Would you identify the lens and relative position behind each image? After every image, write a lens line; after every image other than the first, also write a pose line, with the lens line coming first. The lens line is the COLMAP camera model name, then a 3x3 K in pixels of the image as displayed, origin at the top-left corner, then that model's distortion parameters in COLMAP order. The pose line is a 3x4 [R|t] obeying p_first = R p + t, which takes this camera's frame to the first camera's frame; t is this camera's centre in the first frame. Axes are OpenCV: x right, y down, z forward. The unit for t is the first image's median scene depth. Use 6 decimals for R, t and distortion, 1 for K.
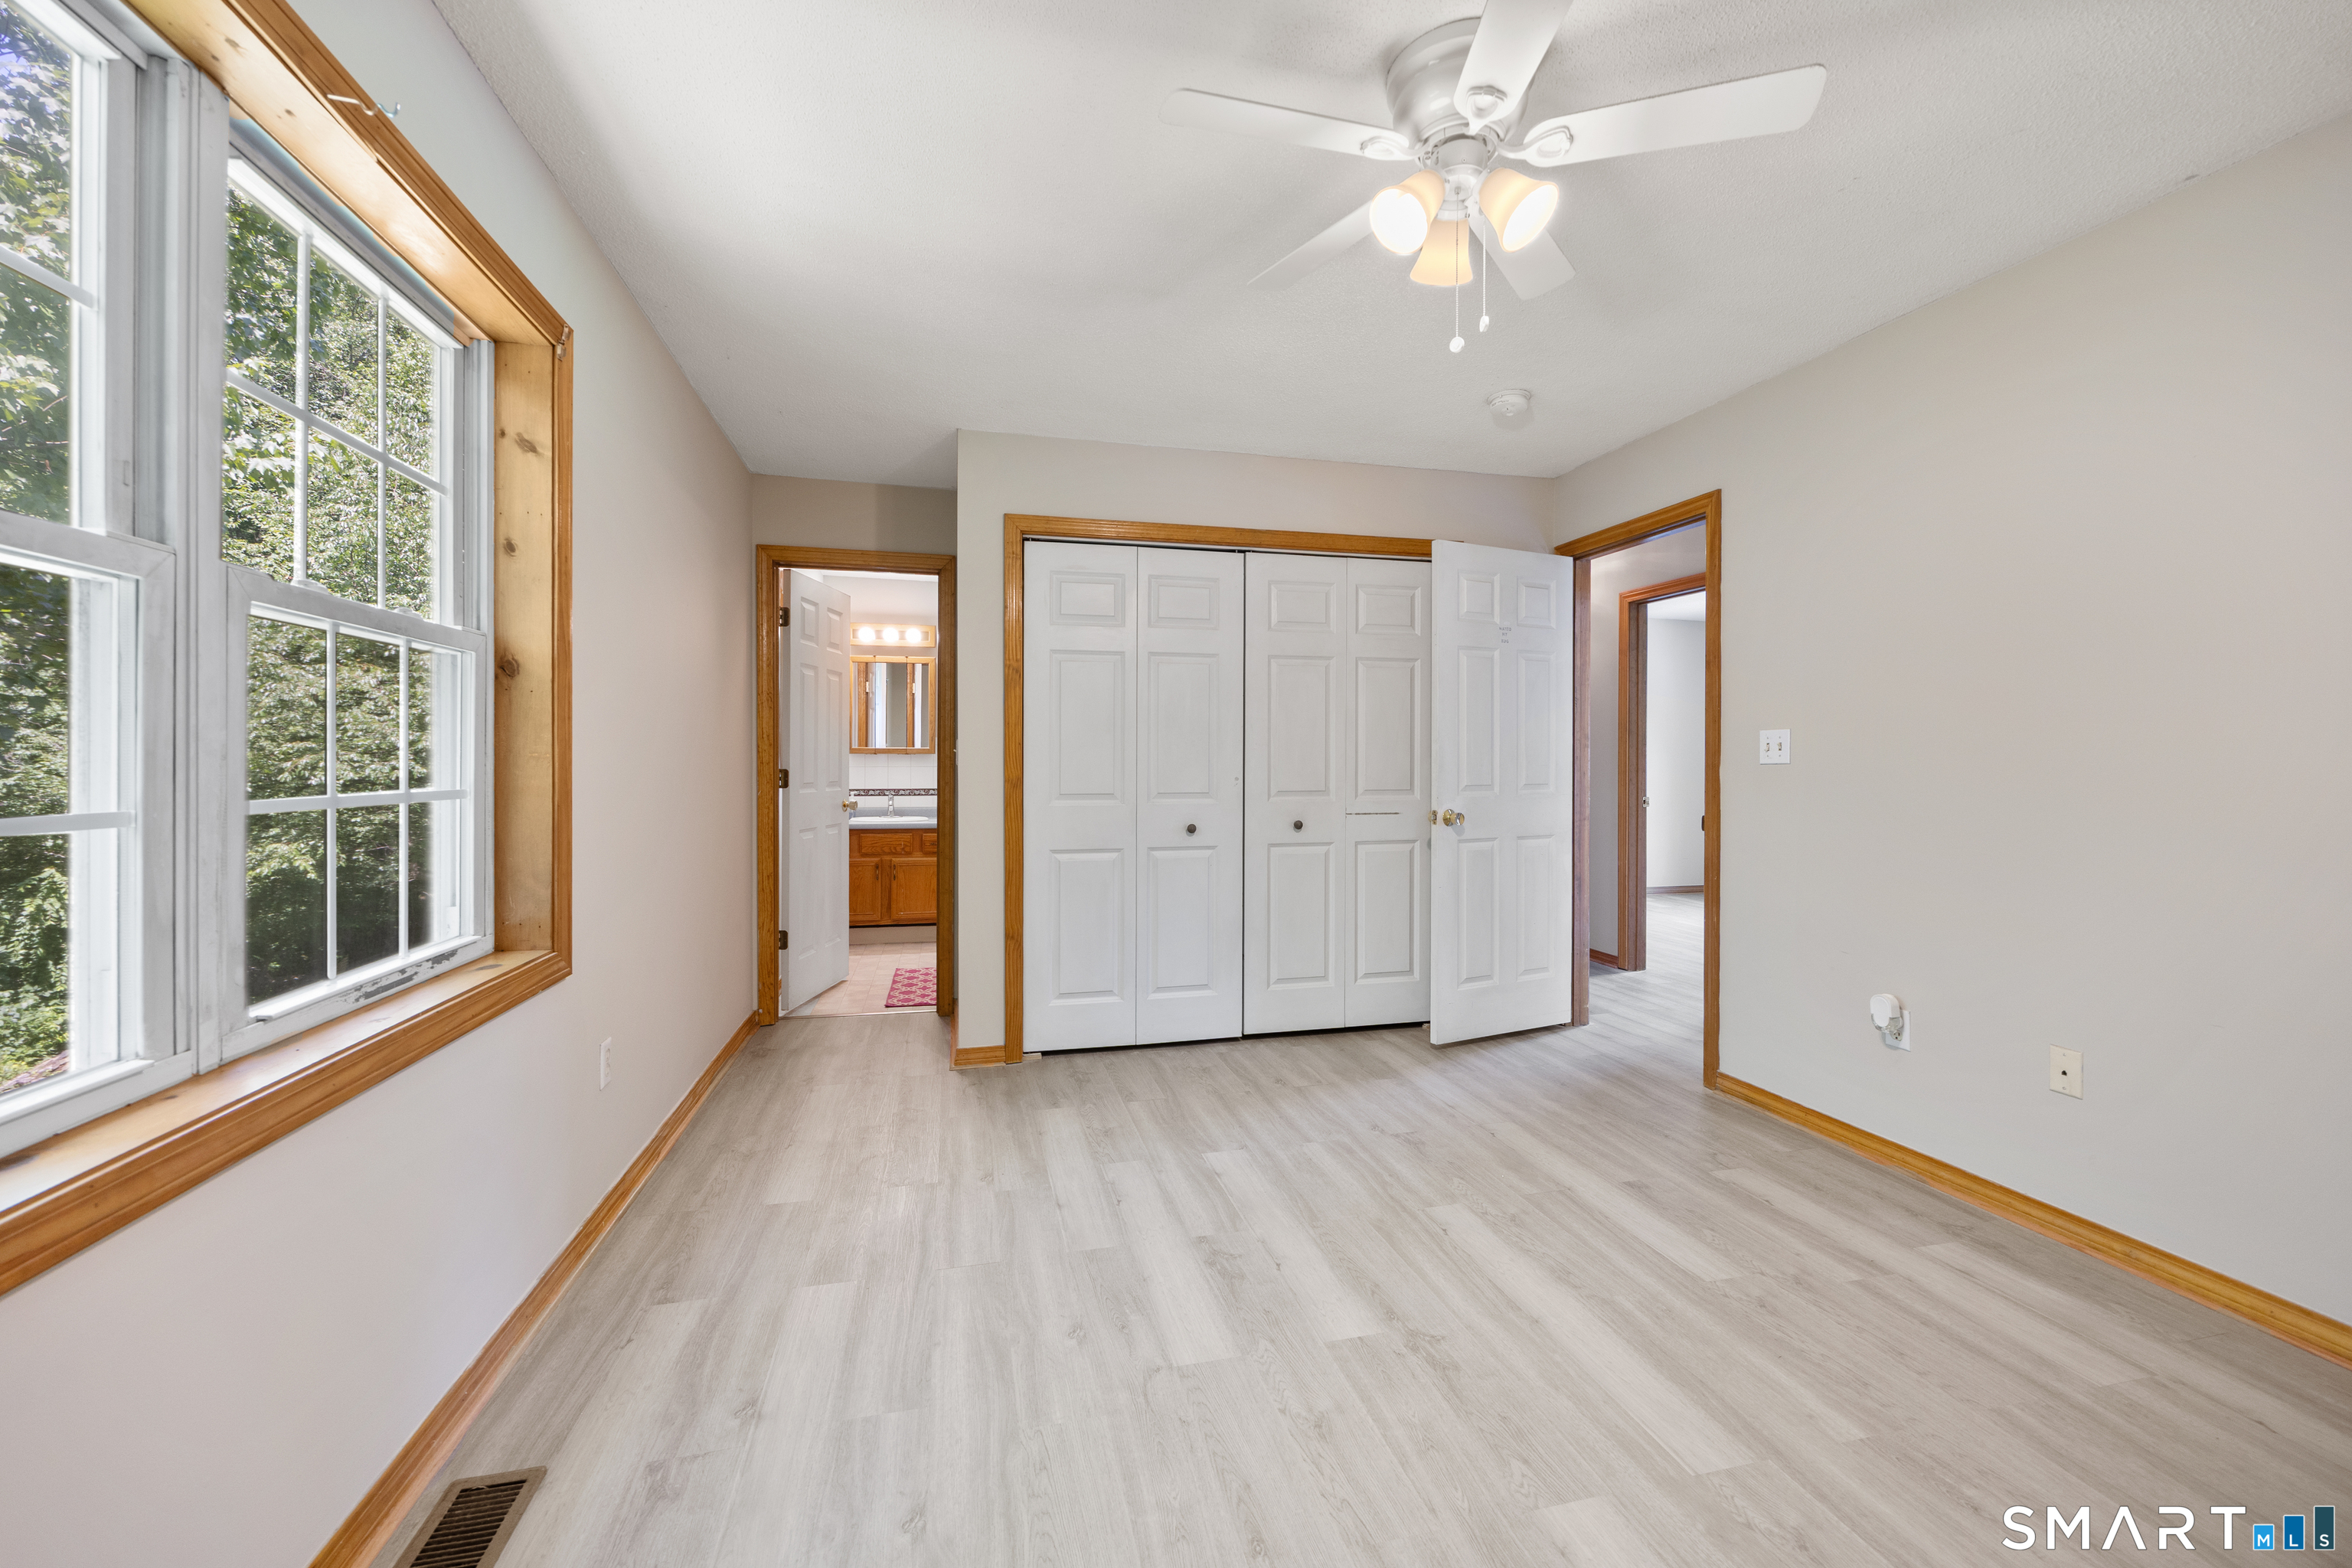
lens RADIAL K [[914.6, 0, 1168.7], [0, 914.6, 762.6], [0, 0, 1]] dist [0.001517, 0.000473]
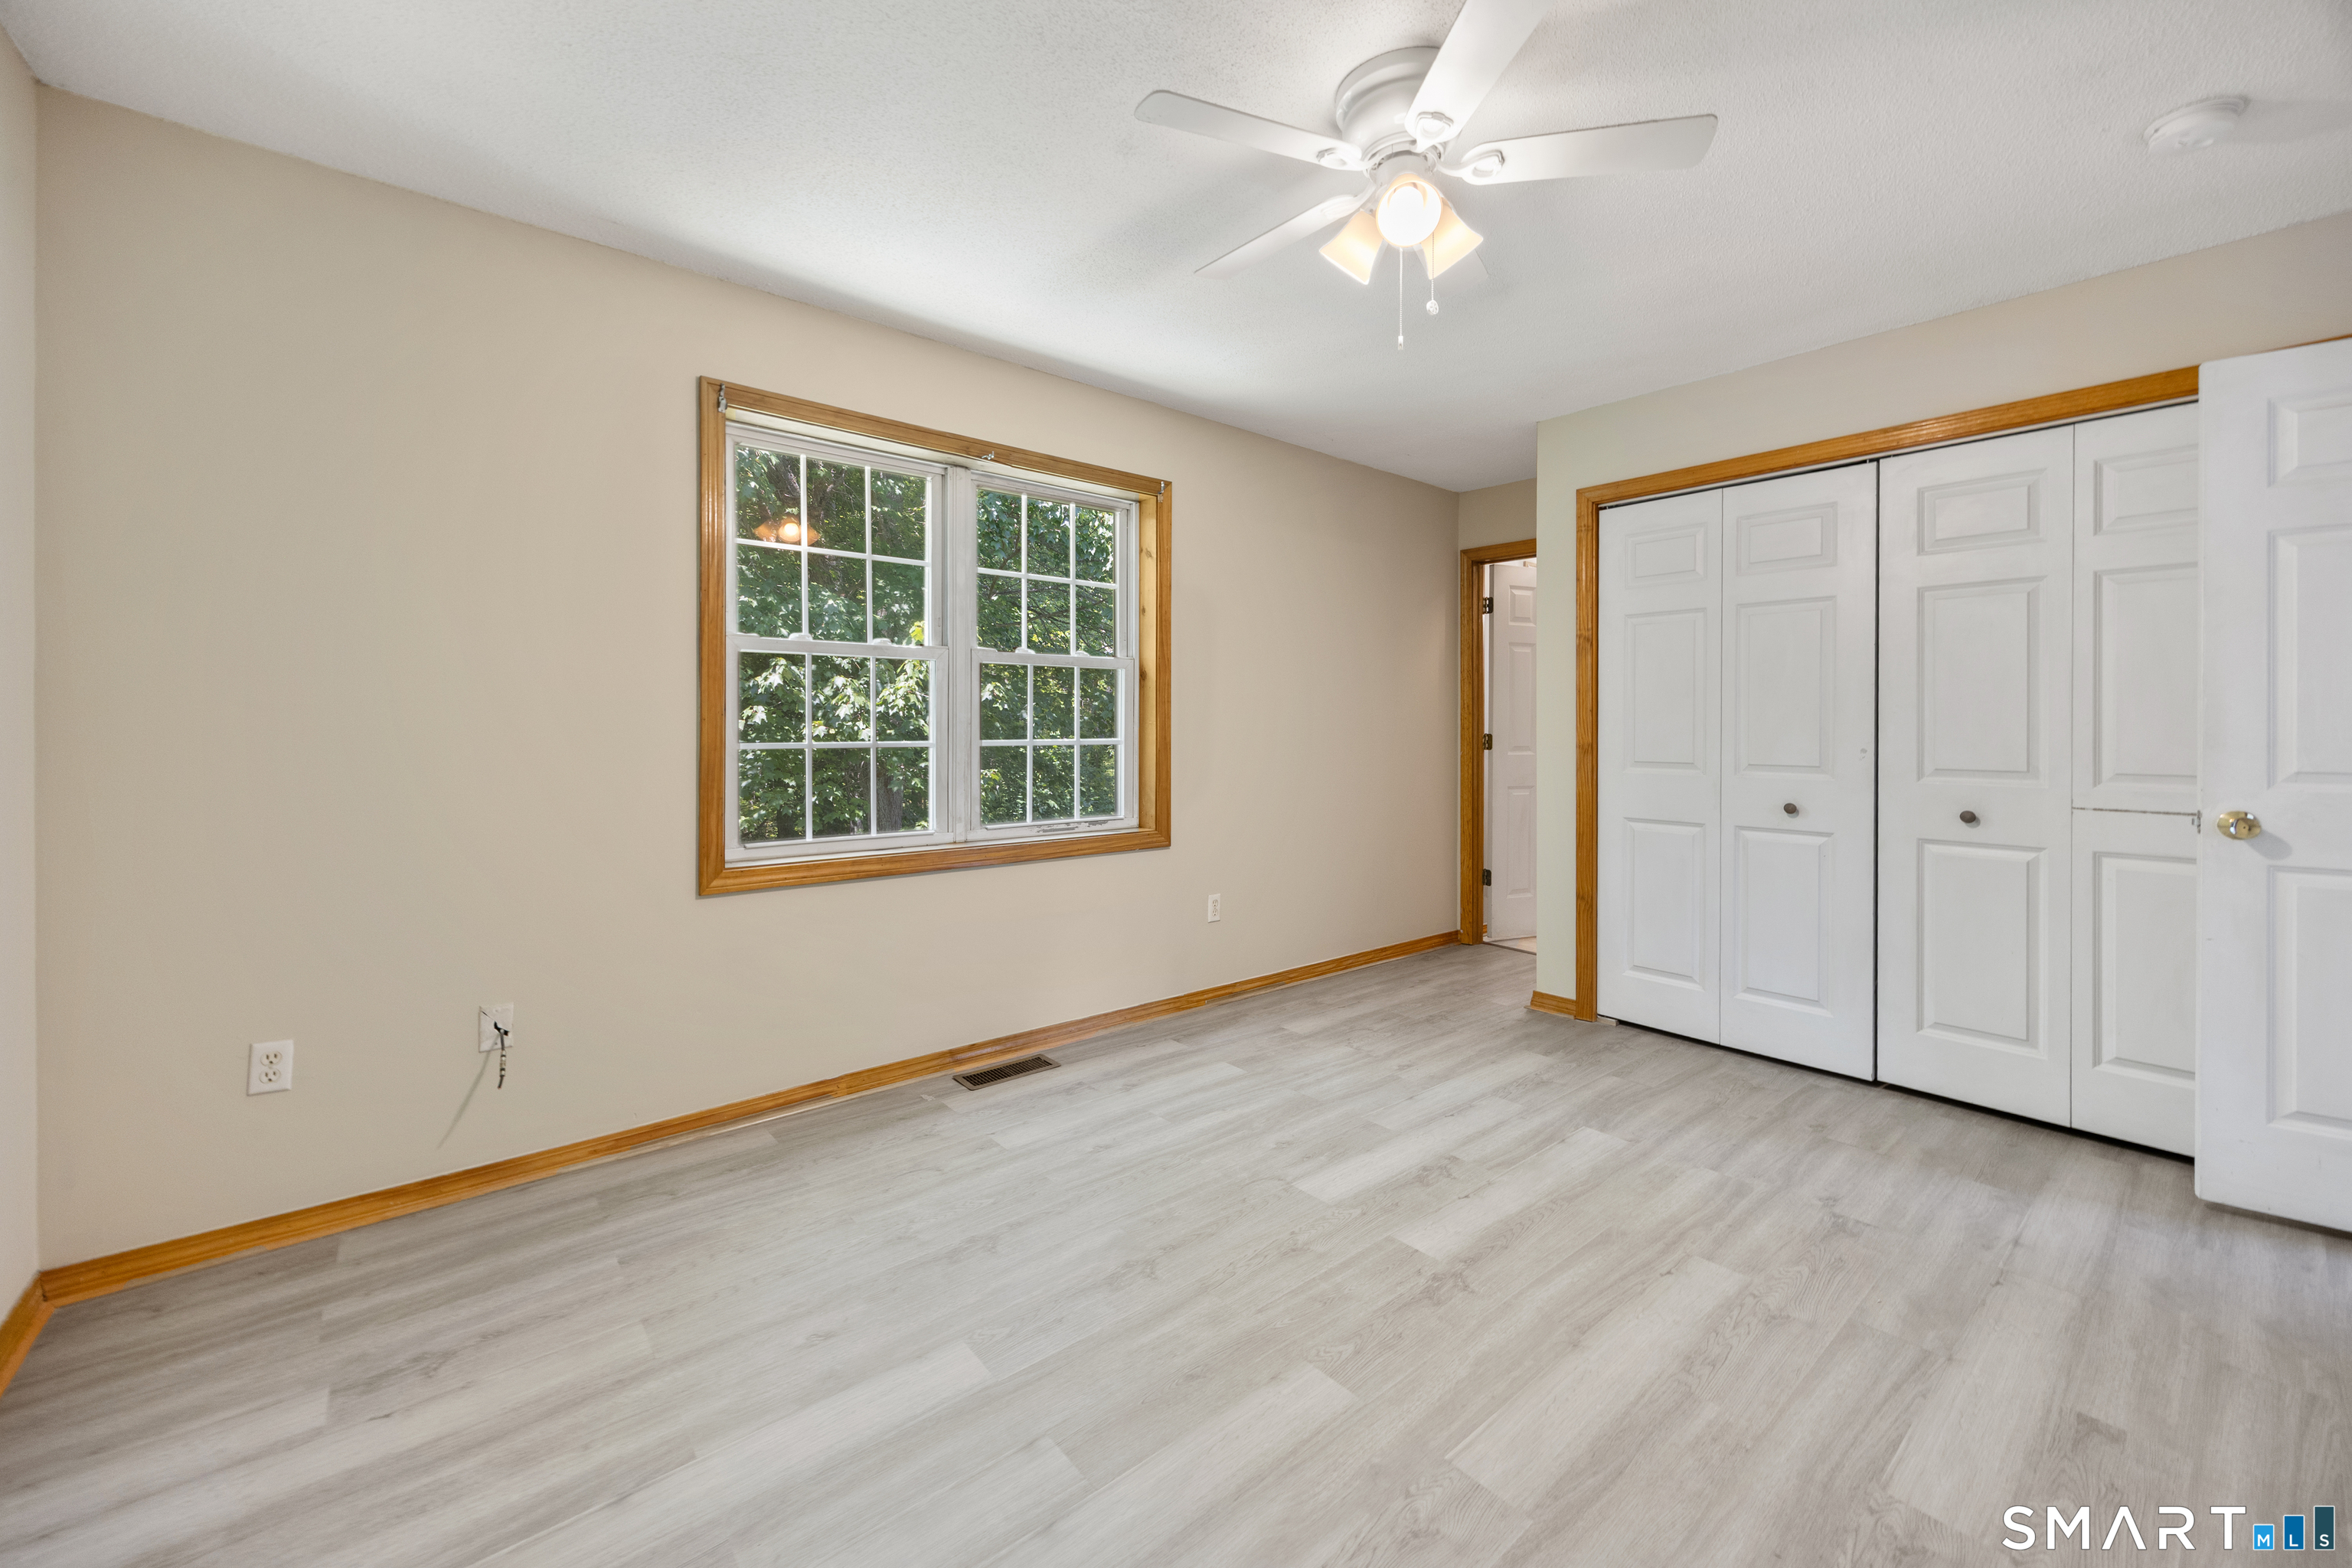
lens RADIAL K [[928.8, 0, 1190.1], [0, 928.8, 727.7], [0, 0, 1]] dist [0.001158, 0.000212]
pose [[0.450100, 0.003005, -0.892973, 0.698191], [-0.005018, 0.999987, 0.000835, 0.000349], [0.892964, 0.004105, 0.450109, 0.161893]]
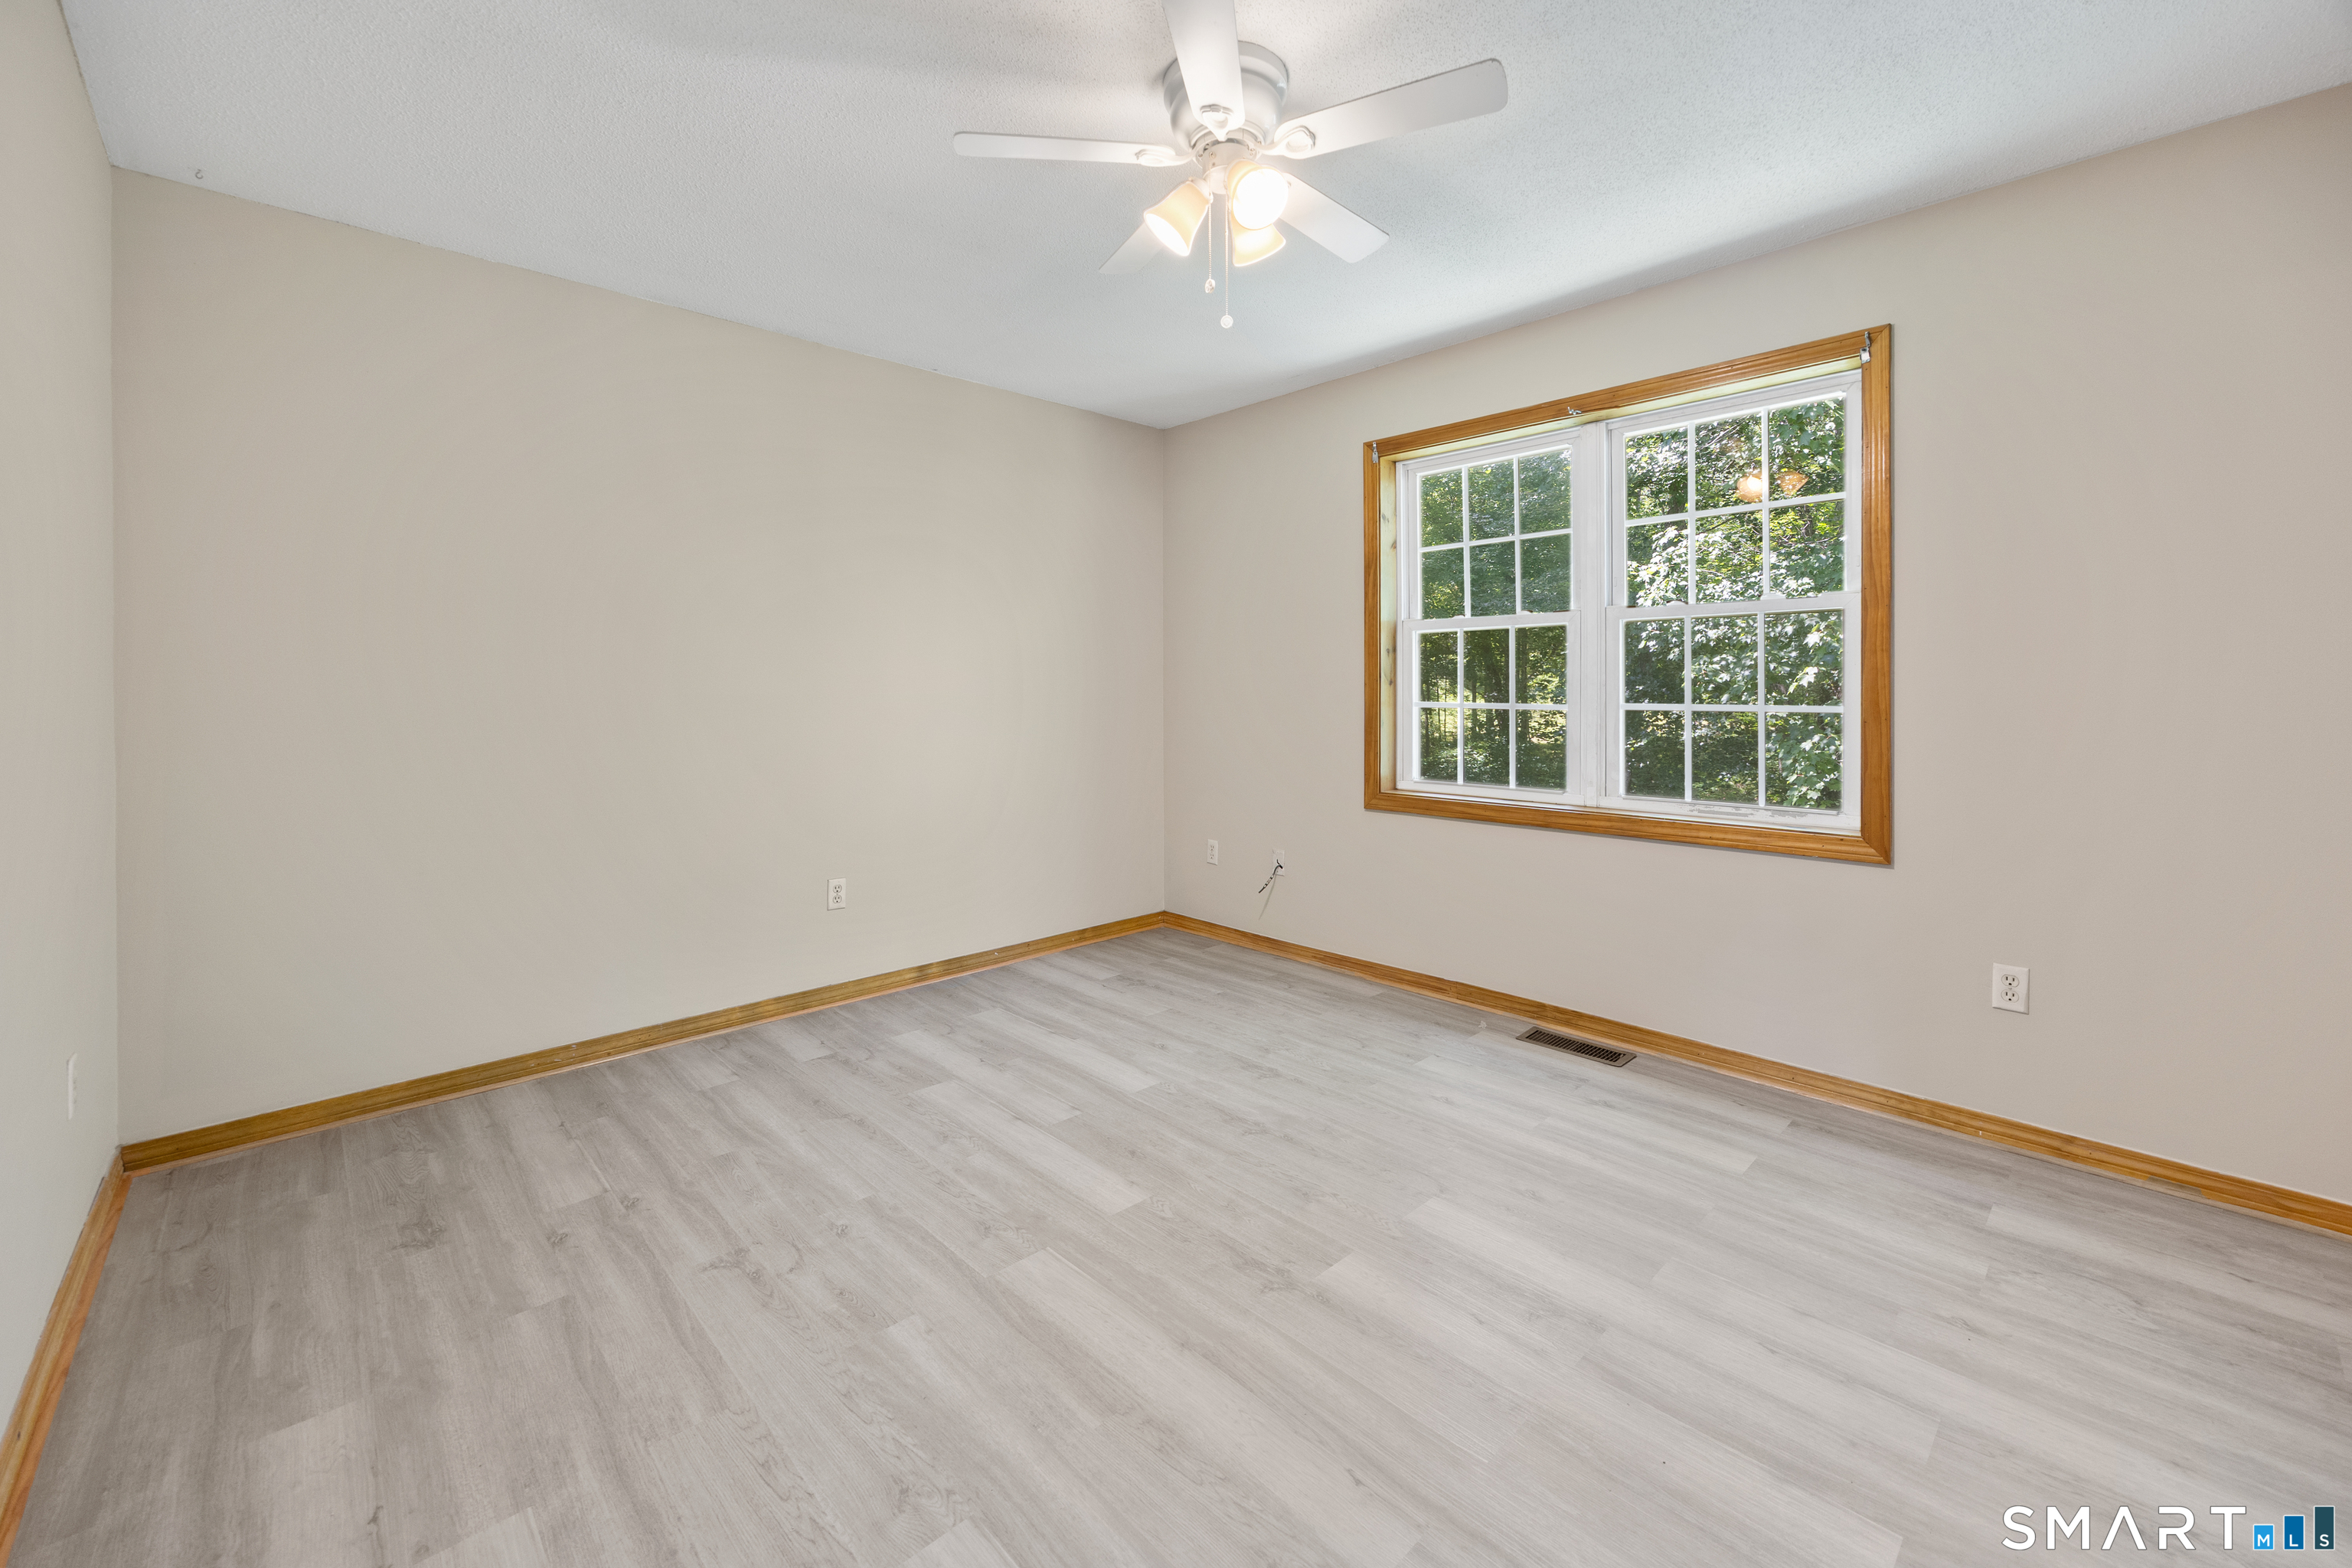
lens RADIAL K [[959.1, 0, 1158.0], [0, 959.1, 703.6], [0, 0, 1]] dist [-0.001577, 0.000001]
pose [[-0.875422, 0.011700, -0.483217, 0.564870], [0.003075, 0.999822, 0.018637, -0.004721], [0.483349, 0.014829, -0.875302, 1.174375]]
